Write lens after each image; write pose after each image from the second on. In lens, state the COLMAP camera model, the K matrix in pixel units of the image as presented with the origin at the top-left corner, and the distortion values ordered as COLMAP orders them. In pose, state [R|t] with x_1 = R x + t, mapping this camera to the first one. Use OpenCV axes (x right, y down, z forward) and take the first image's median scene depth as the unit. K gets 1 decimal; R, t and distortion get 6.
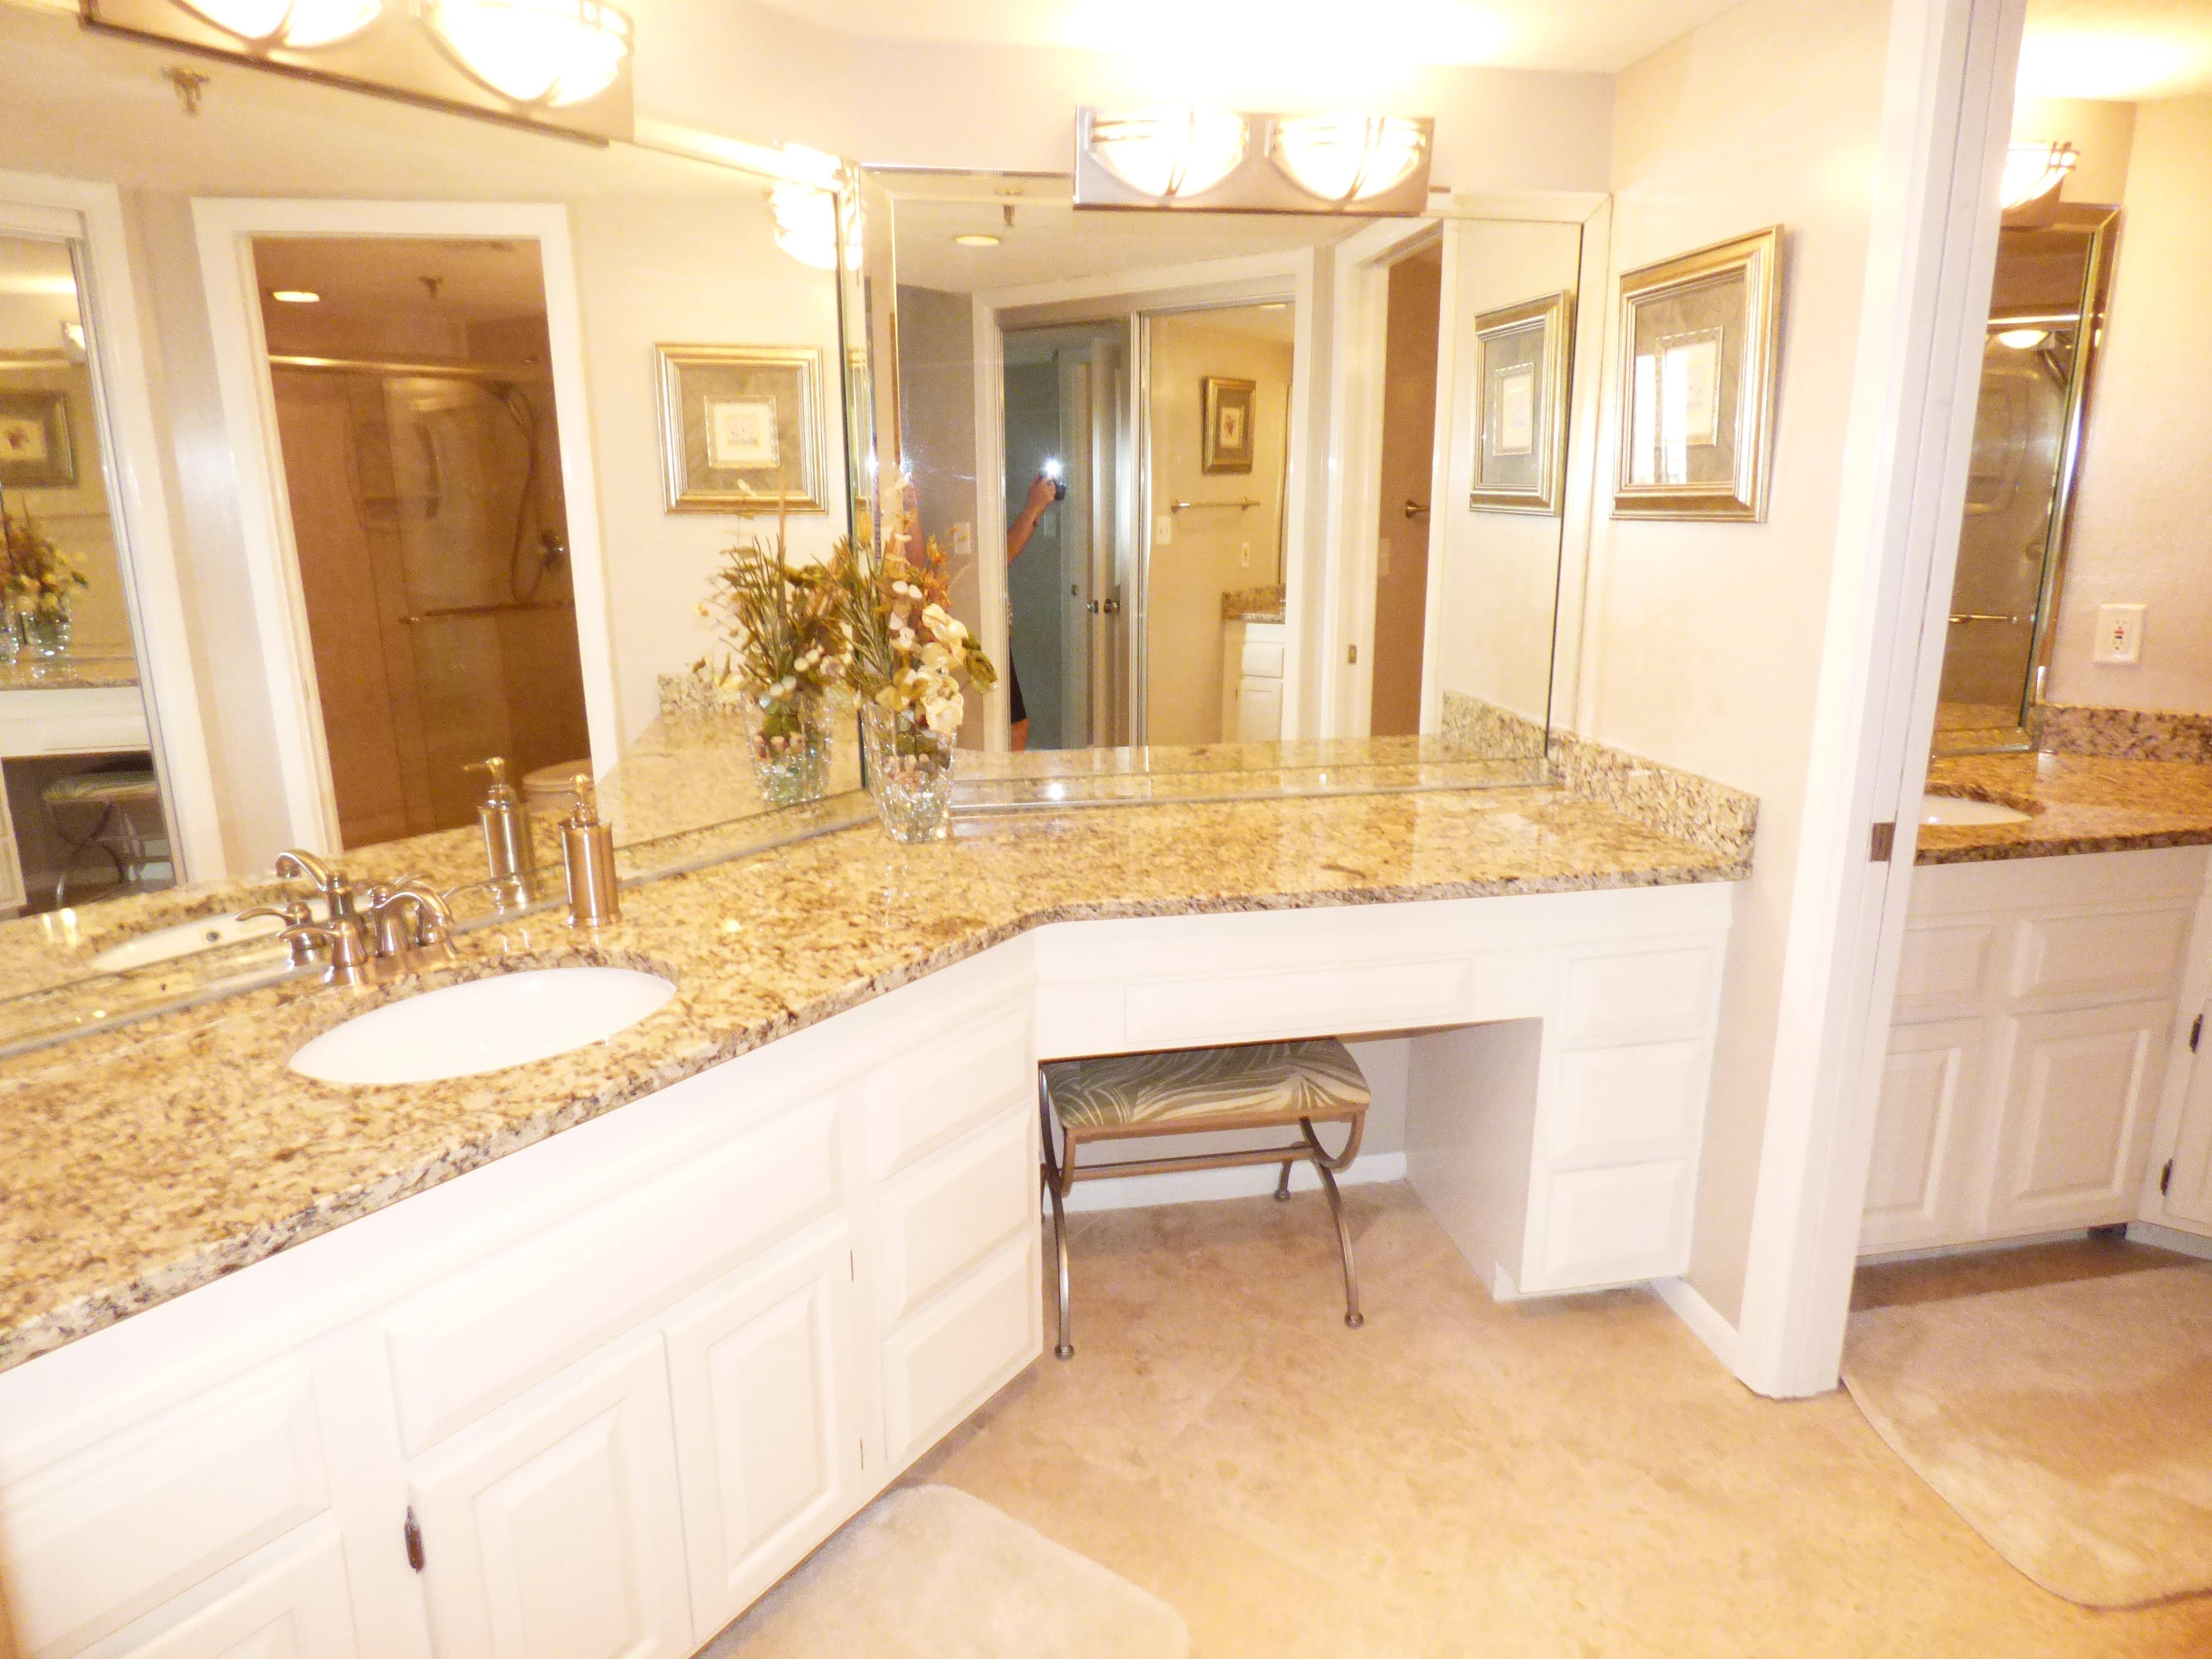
lens RADIAL K [[1341.2, 0, 1106.9], [0, 1341.2, 811.4], [0, 0, 1]] dist [0.001603, 0.001309]
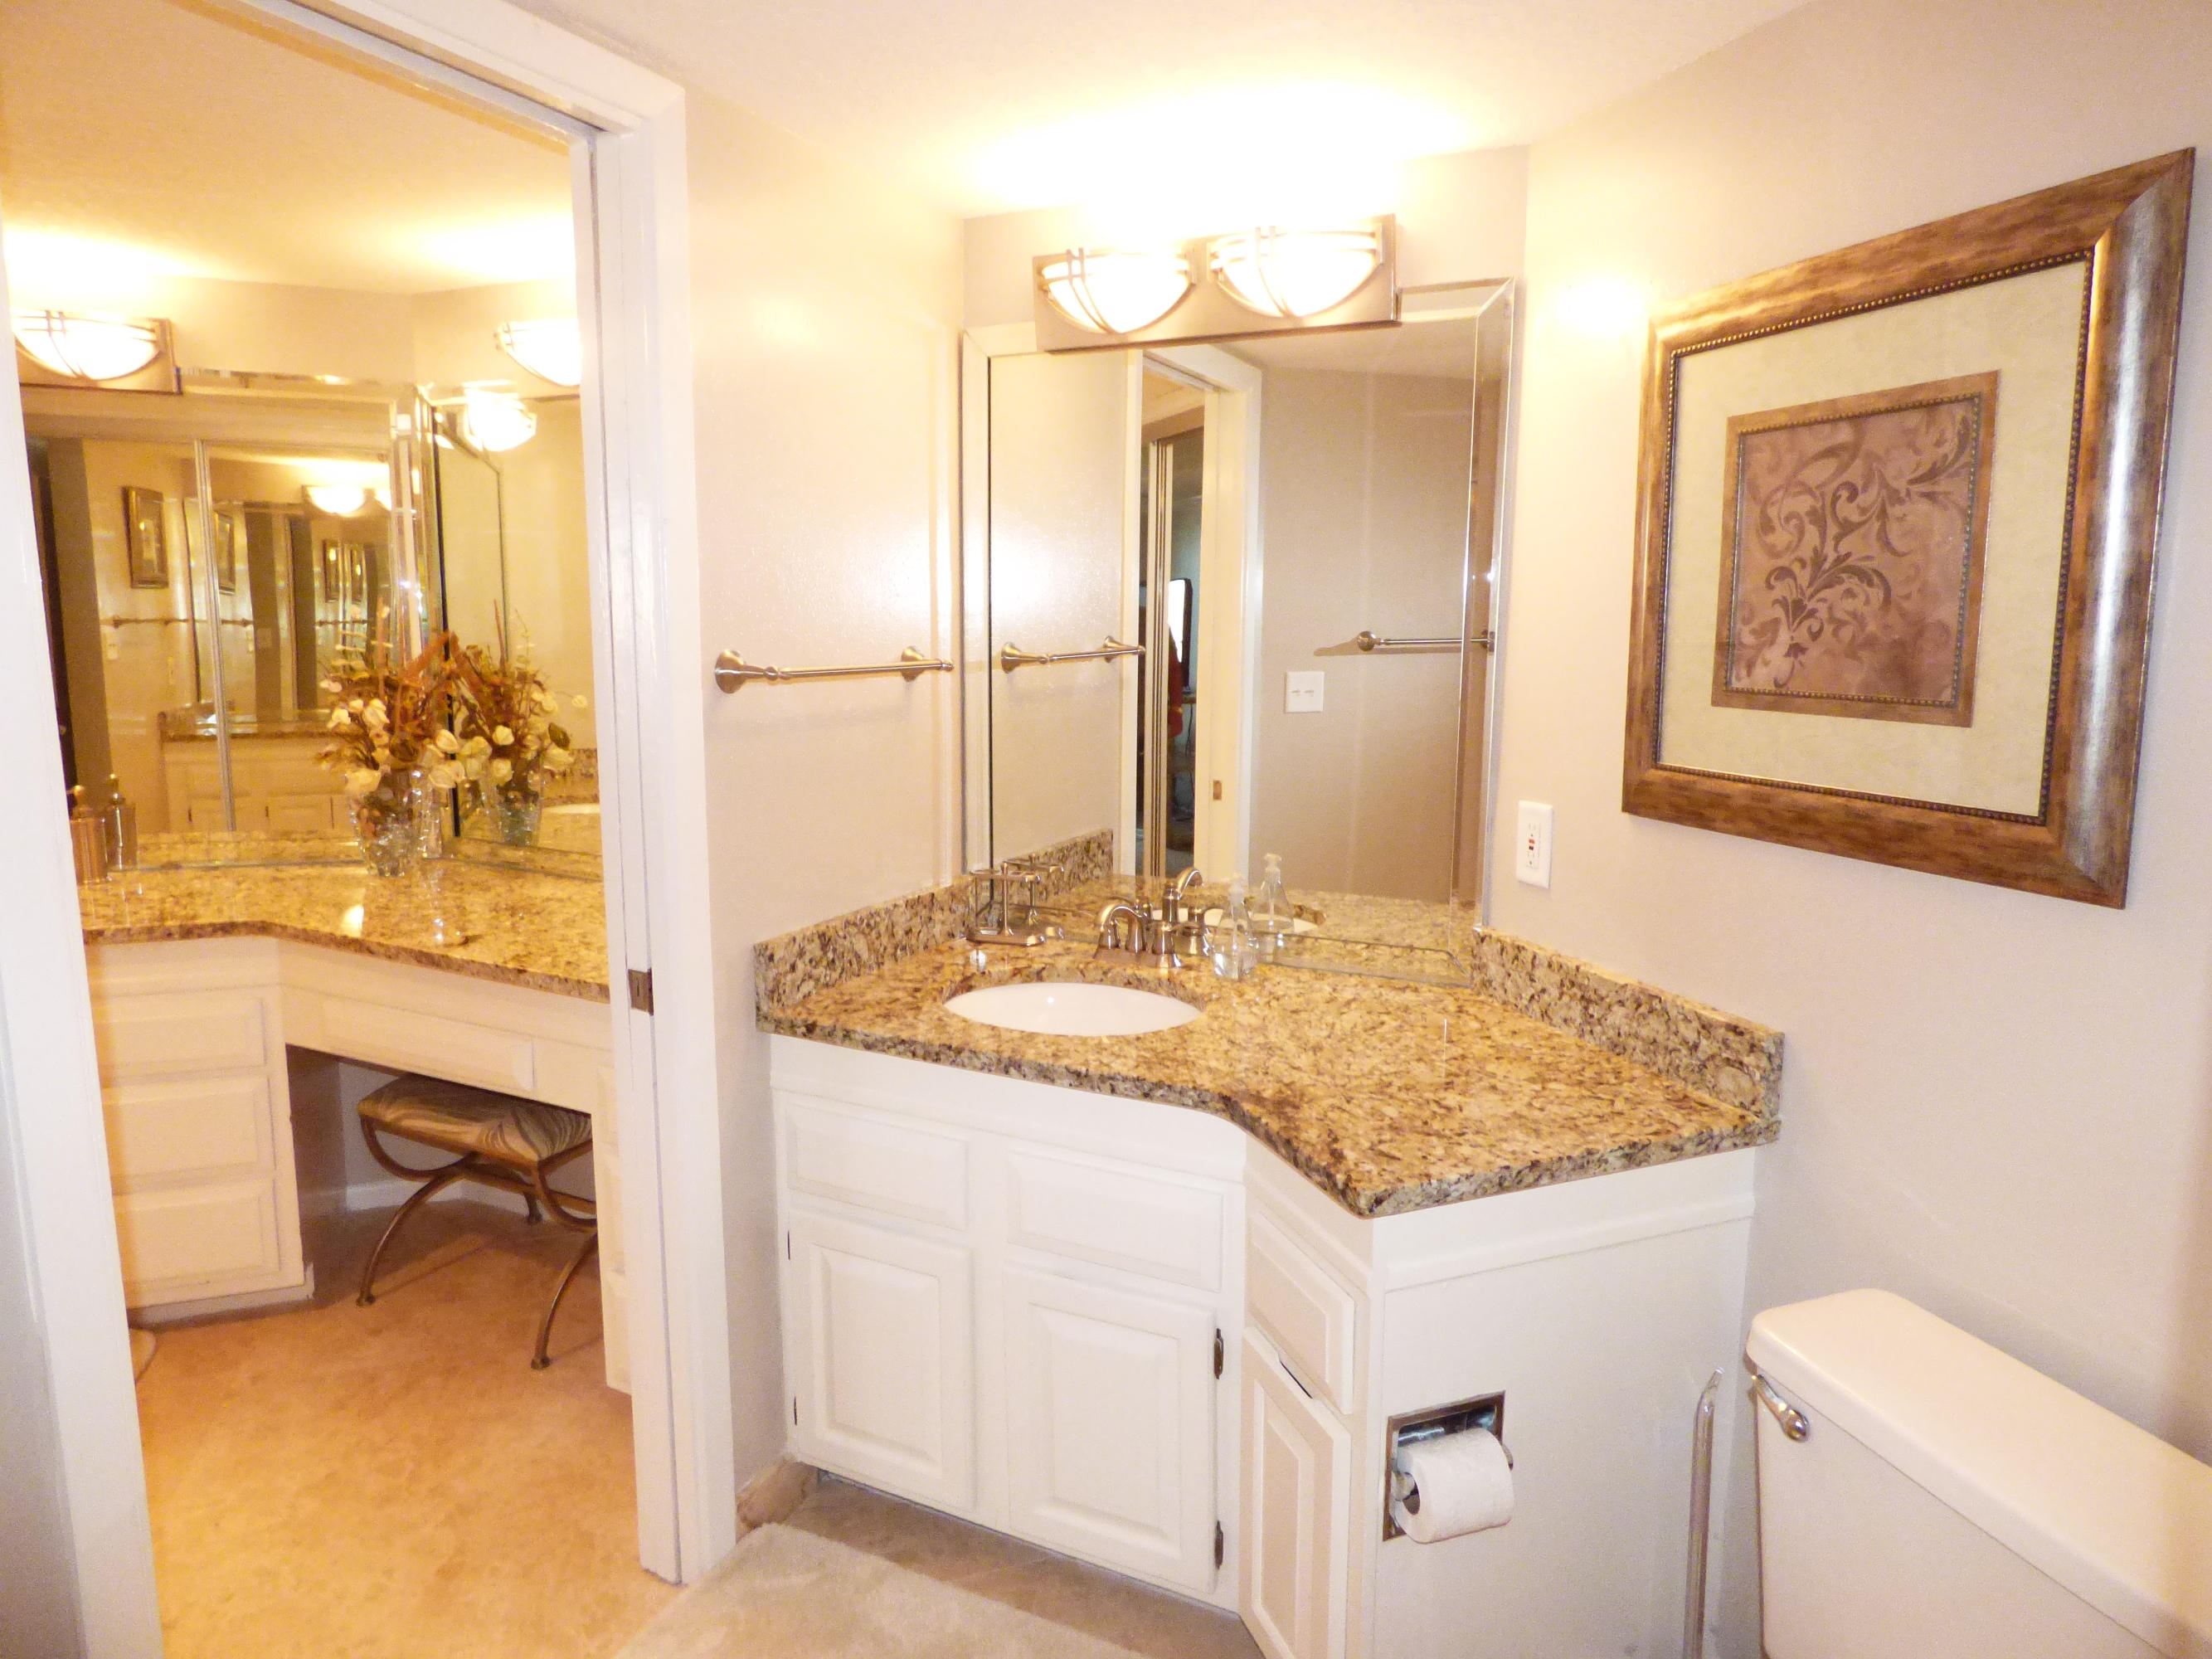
lens RADIAL K [[1341.2, 0, 1106.9], [0, 1341.2, 811.4], [0, 0, 1]] dist [0.001603, 0.001309]
pose [[0.803351, 0.106525, -0.585901, 1.153009], [-0.154684, 0.987427, -0.032565, -0.104103], [0.575065, 0.116791, 0.809728, 0.320376]]
